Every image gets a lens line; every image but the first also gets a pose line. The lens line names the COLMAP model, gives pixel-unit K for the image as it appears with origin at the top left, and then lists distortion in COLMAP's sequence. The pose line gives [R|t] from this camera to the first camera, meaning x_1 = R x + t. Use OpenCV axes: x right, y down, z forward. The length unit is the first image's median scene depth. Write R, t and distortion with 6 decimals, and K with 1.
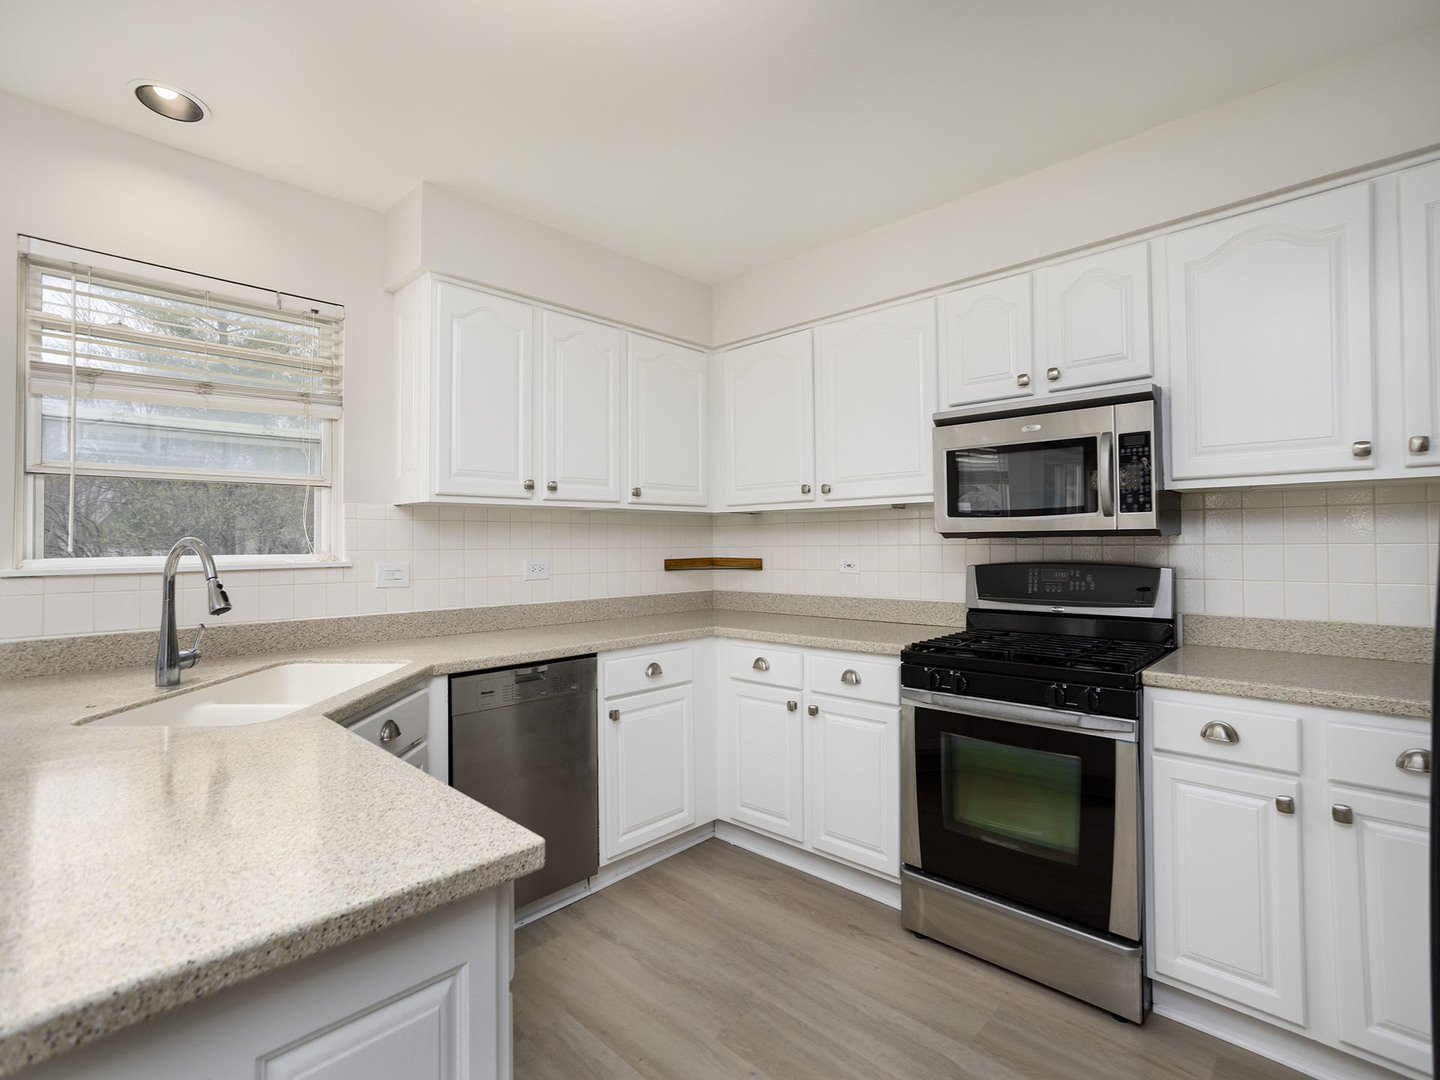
lens RADIAL K [[688.6, 0, 714.3], [0, 688.6, 540.4], [0, 0, 1]] dist [-0.022347, 0.002779]
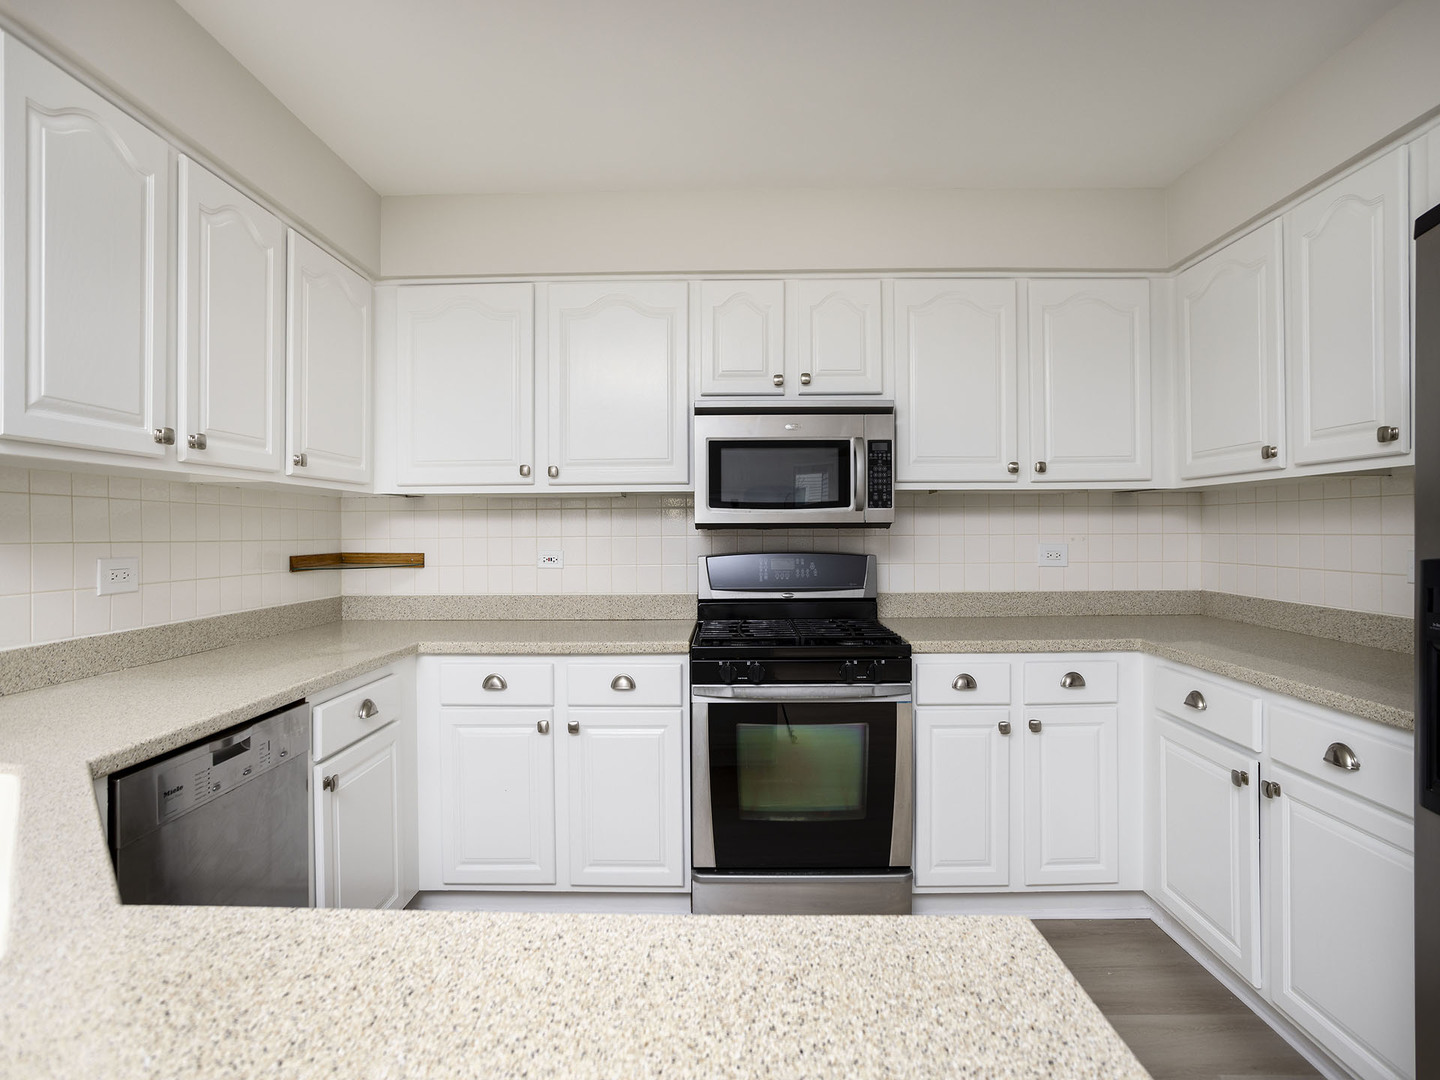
lens RADIAL K [[725.0, 0, 716.8], [0, 725.0, 535.3], [0, 0, 1]] dist [-0.037078, 0.004452]
pose [[0.733282, 0.001497, 0.679923, -0.374013], [-0.004288, 0.999988, 0.002422, 0.003332], [-0.679912, -0.004692, 0.733279, 0.235028]]
